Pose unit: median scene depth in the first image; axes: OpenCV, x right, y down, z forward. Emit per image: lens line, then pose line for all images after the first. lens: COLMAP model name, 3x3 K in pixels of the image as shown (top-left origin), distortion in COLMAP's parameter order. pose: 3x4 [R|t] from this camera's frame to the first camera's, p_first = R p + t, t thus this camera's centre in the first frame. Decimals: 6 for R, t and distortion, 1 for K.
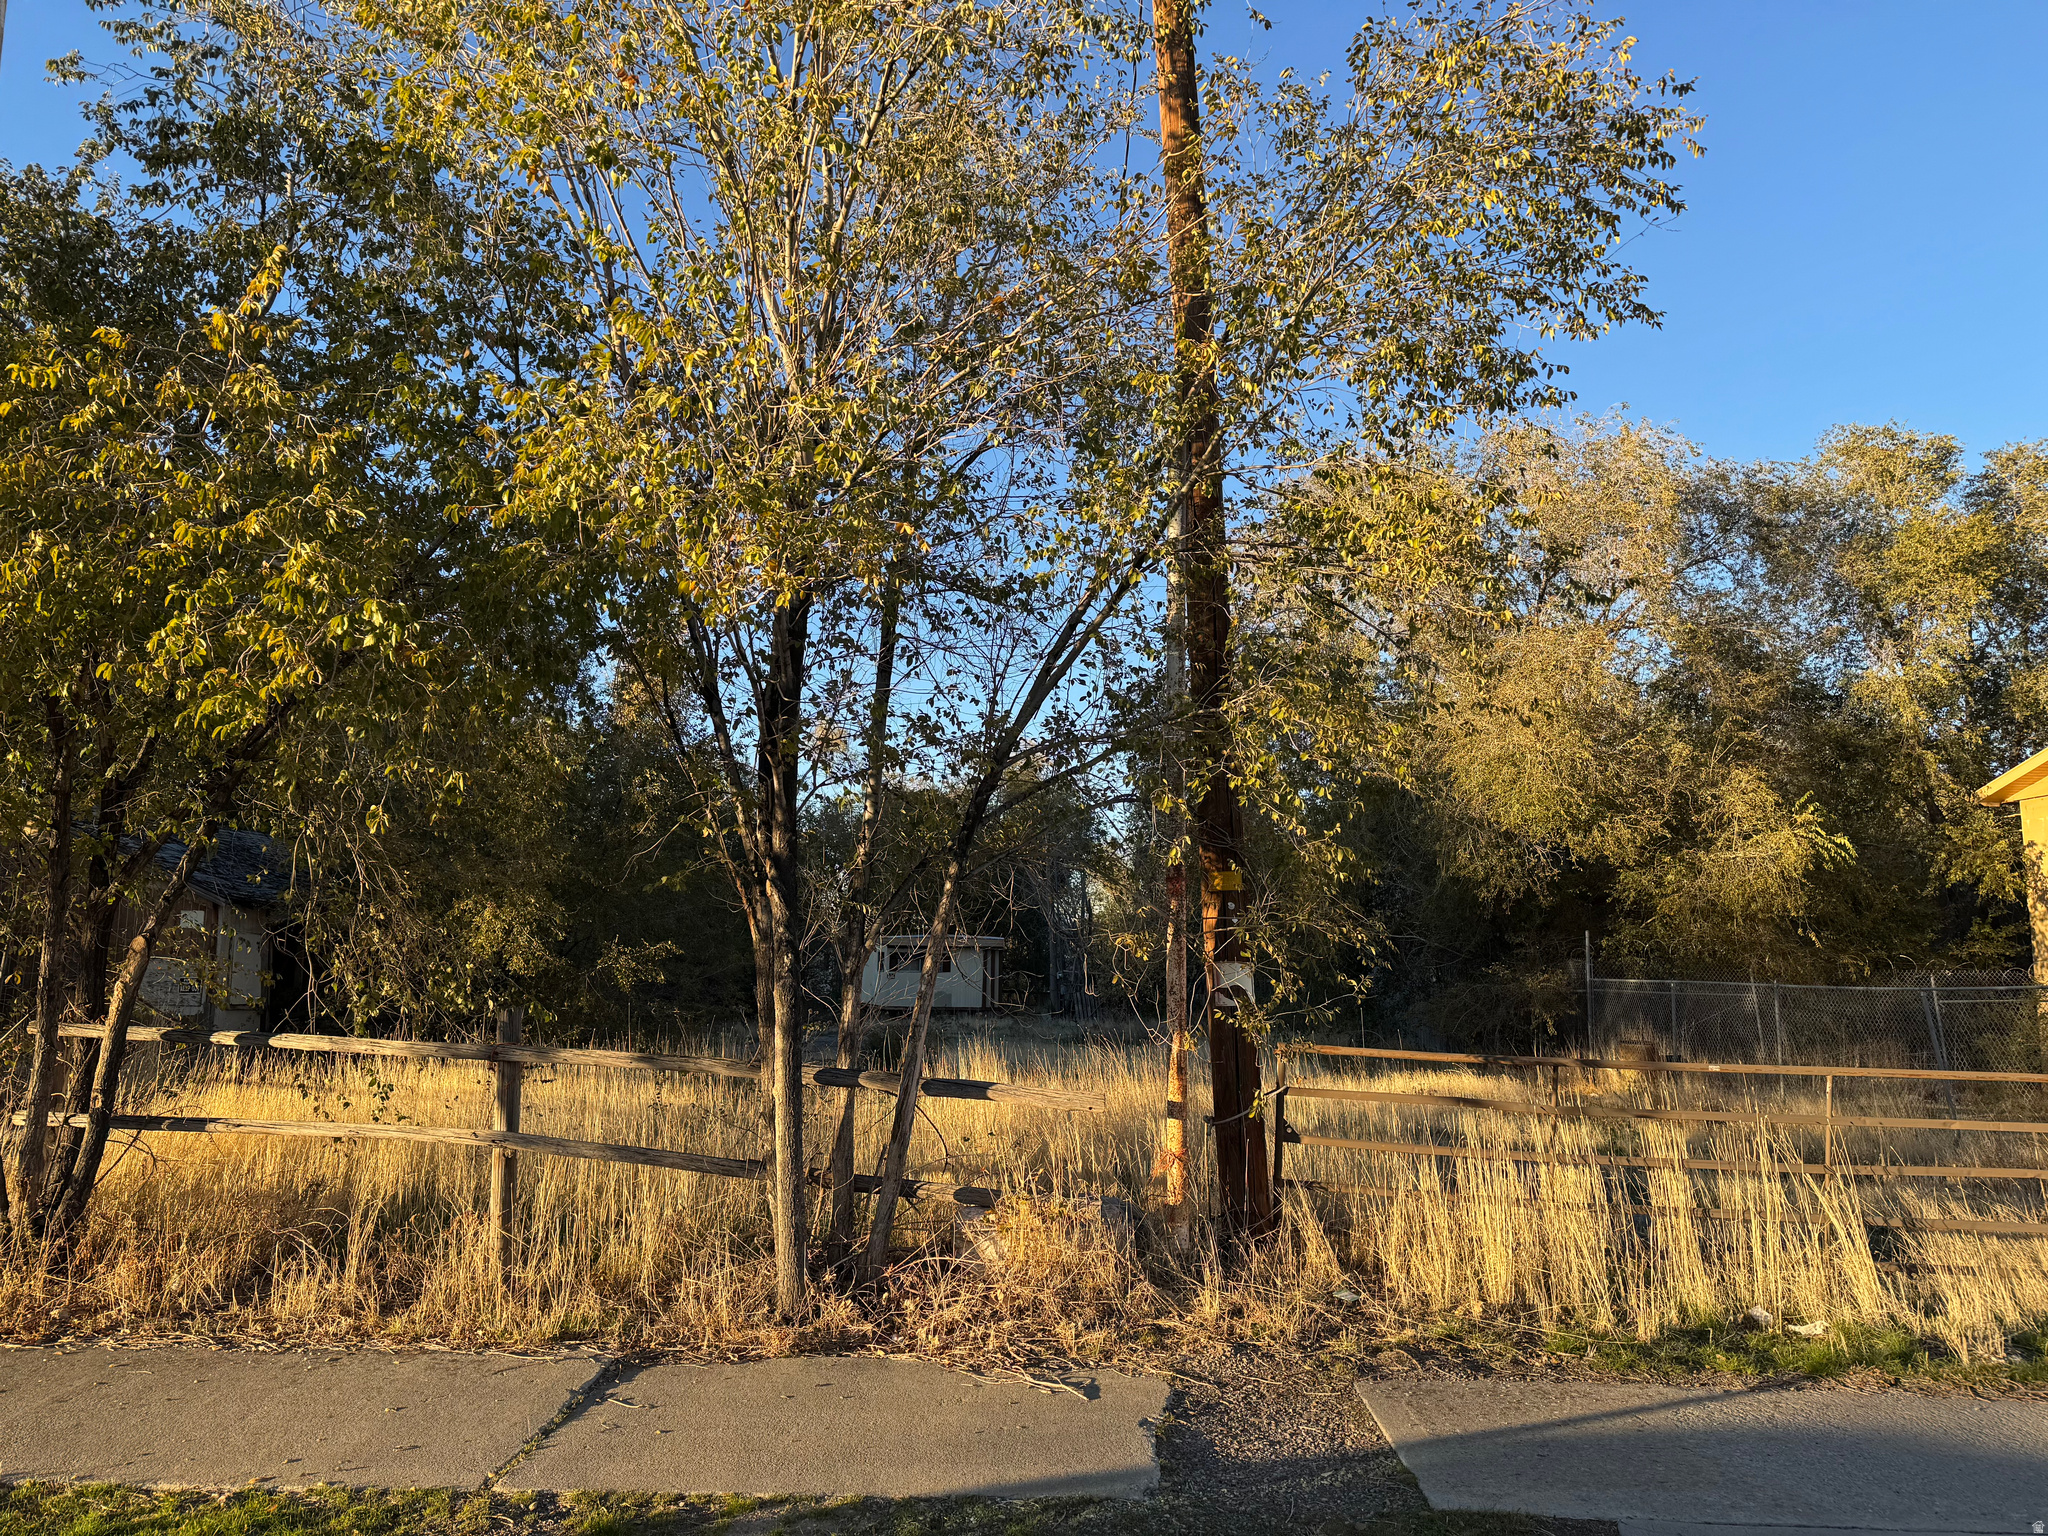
lens RADIAL K [[1434.1, 0, 1017.2], [0, 1434.1, 753.7], [0, 0, 1]] dist [0.039147, -0.055510]
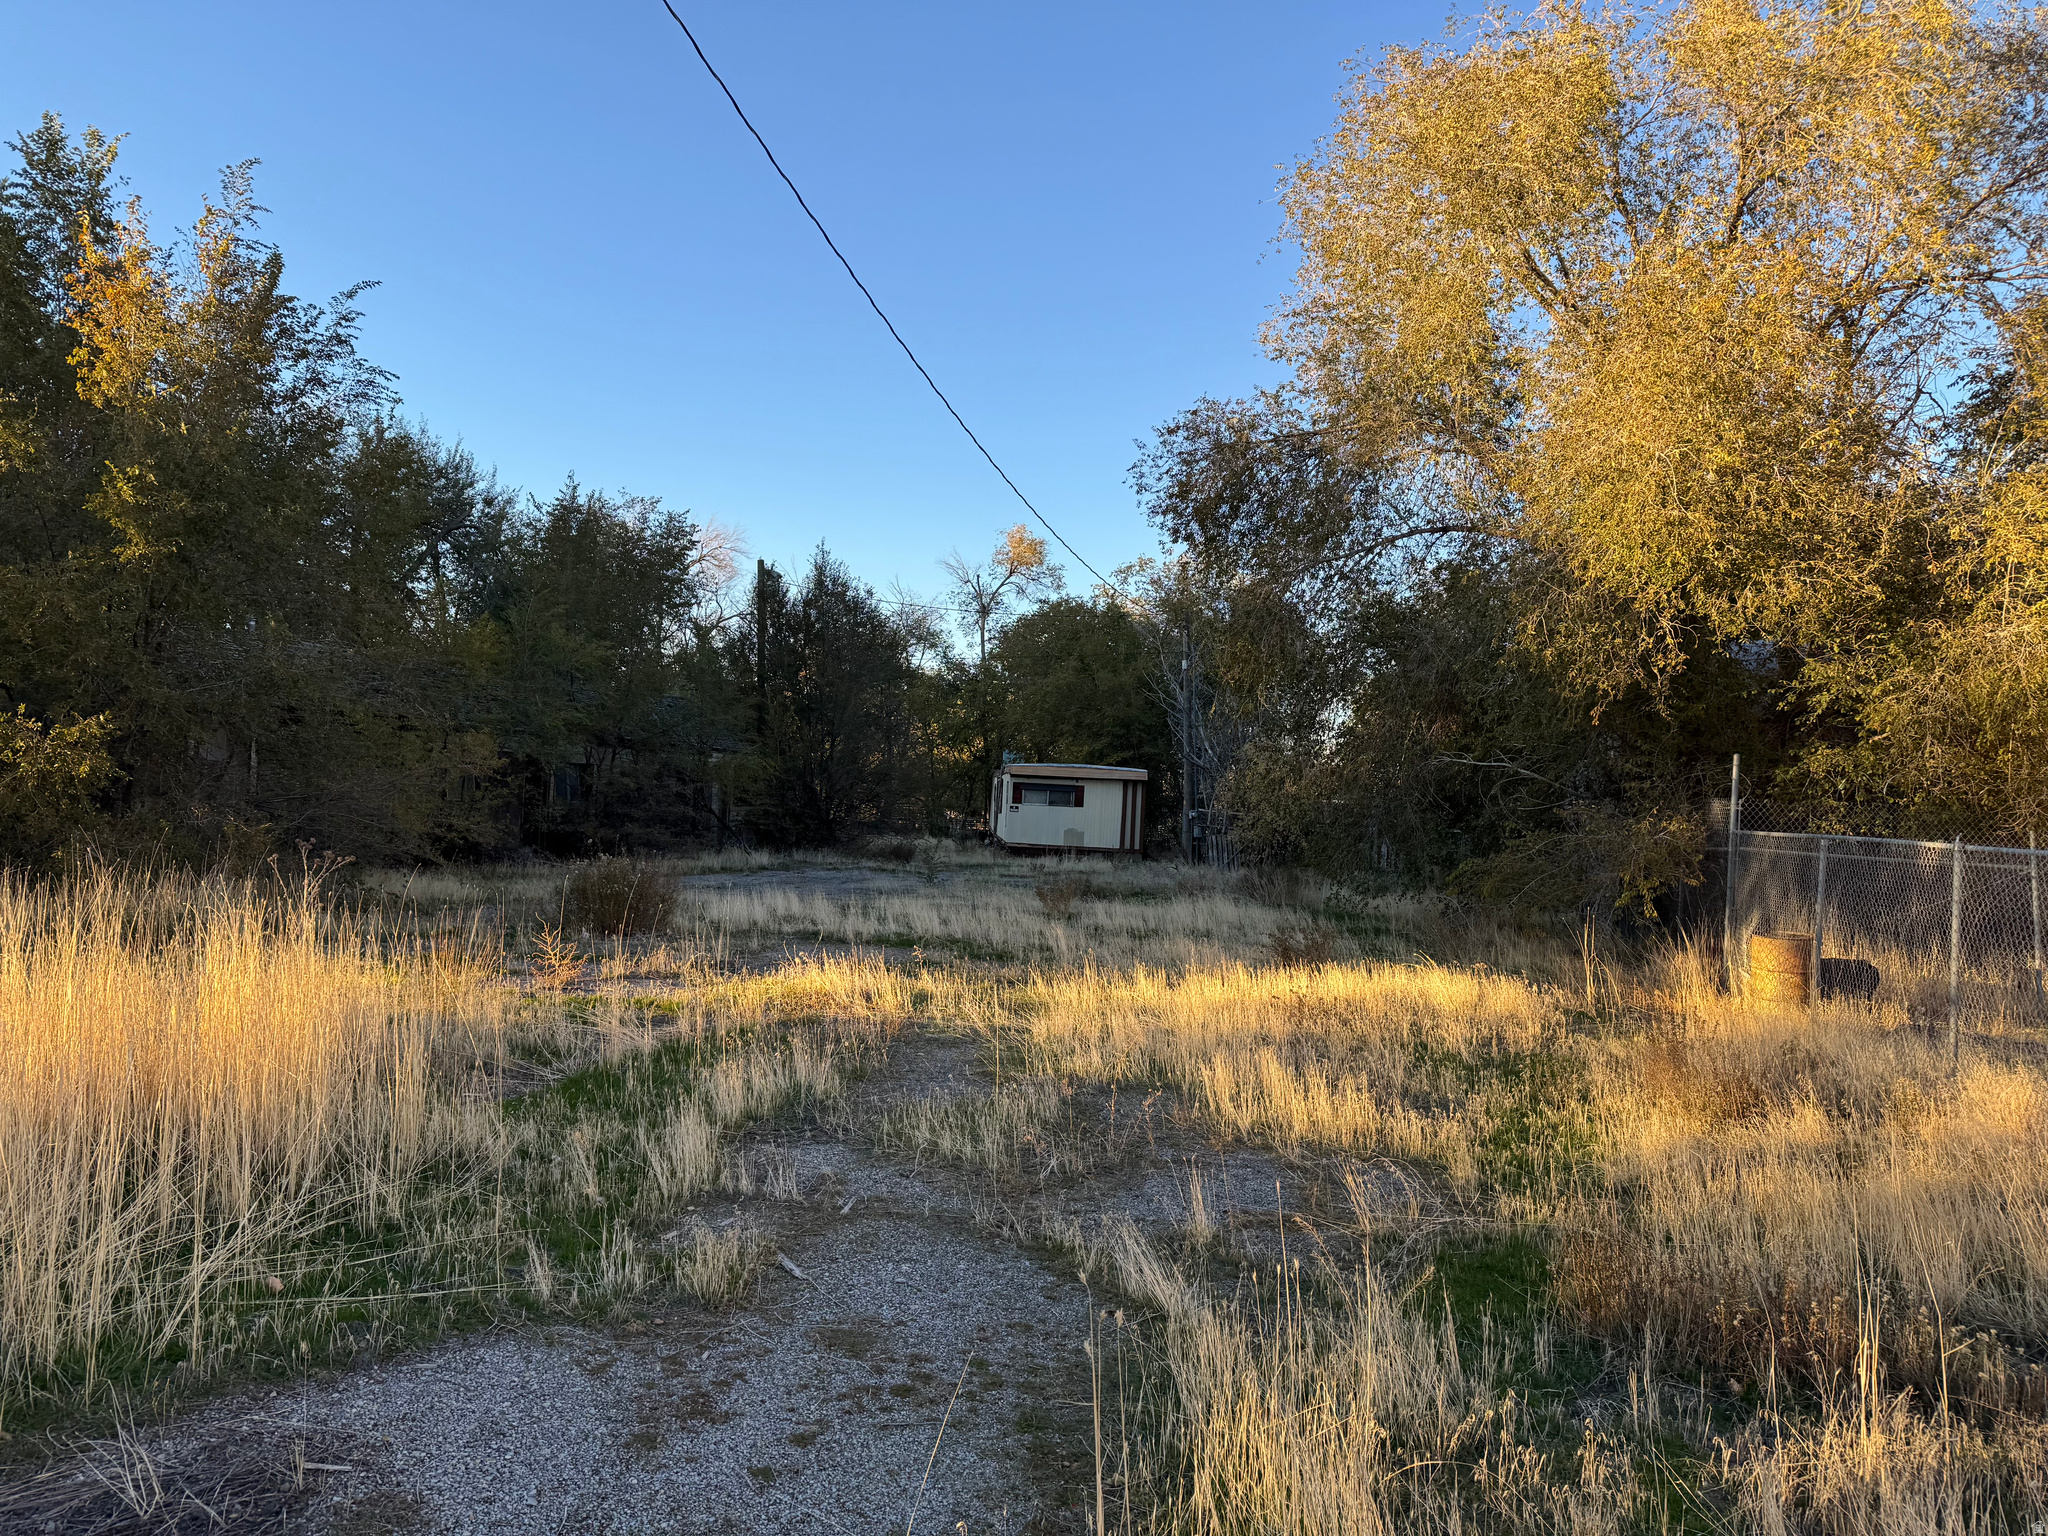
lens RADIAL K [[1434.1, 0, 1017.2], [0, 1434.1, 753.7], [0, 0, 1]] dist [0.039147, -0.055510]
pose [[0.971746, 0.022413, -0.234963, 0.245583], [0.003025, 0.994217, 0.107350, 0.056114], [0.236010, -0.105028, 0.966058, 0.331773]]
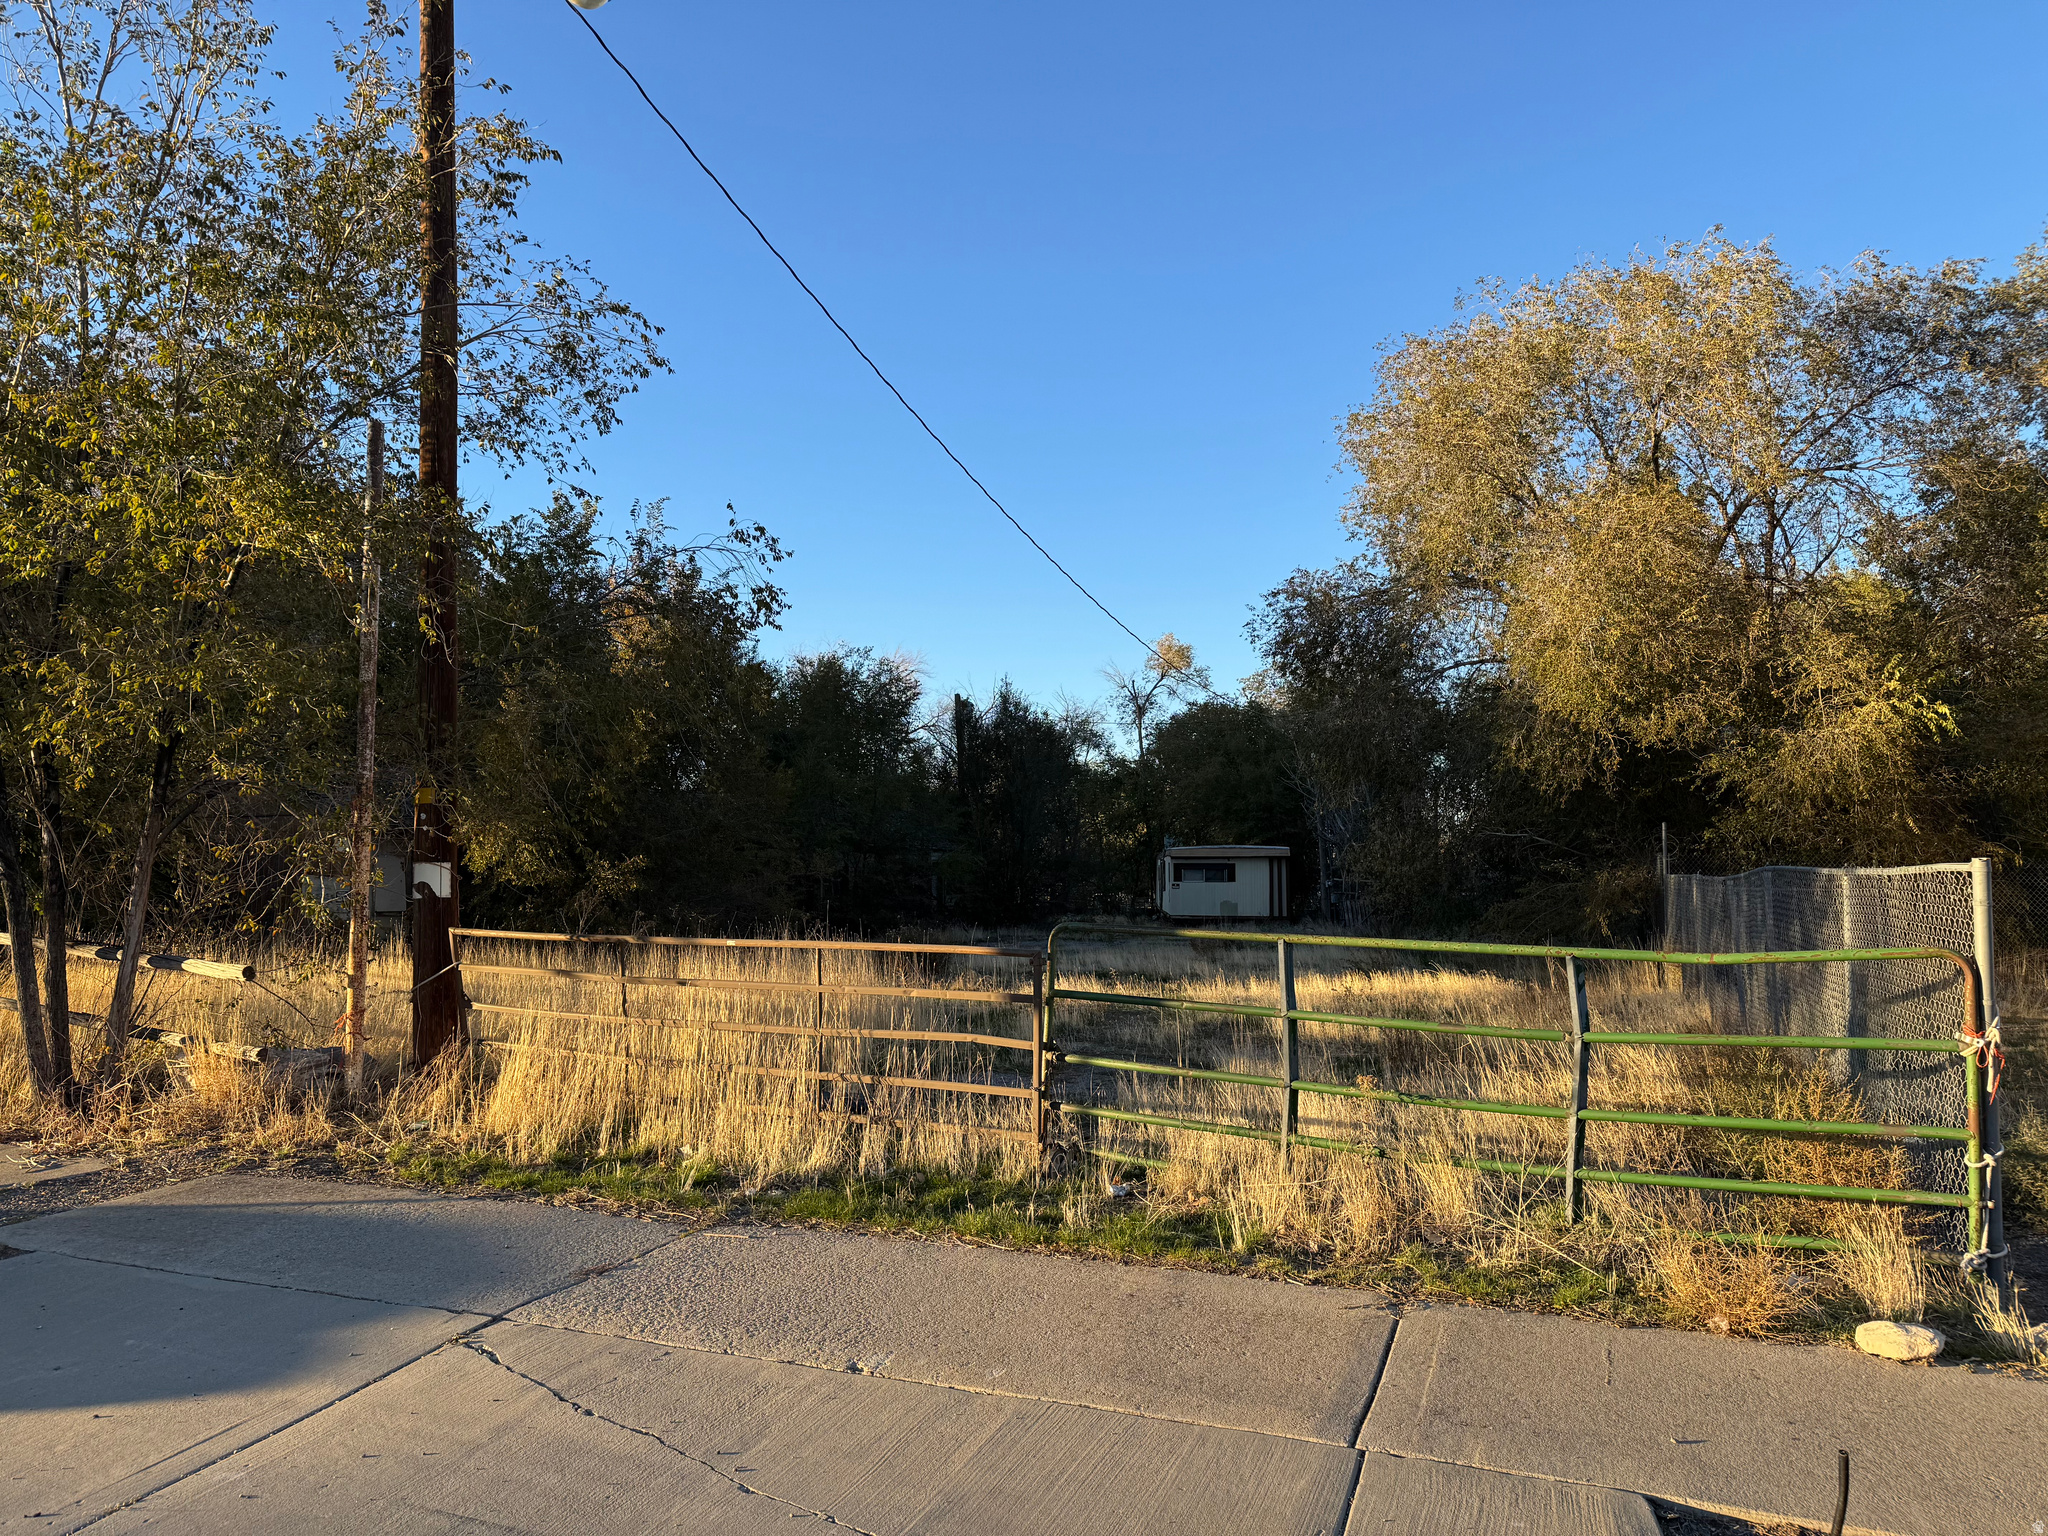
lens RADIAL K [[1434.1, 0, 1017.2], [0, 1434.1, 753.7], [0, 0, 1]] dist [0.039147, -0.055510]
pose [[0.938652, -0.046638, -0.341698, 0.333664], [0.066372, 0.996721, 0.046284, 0.009991], [0.338419, -0.066124, 0.938670, 0.008969]]
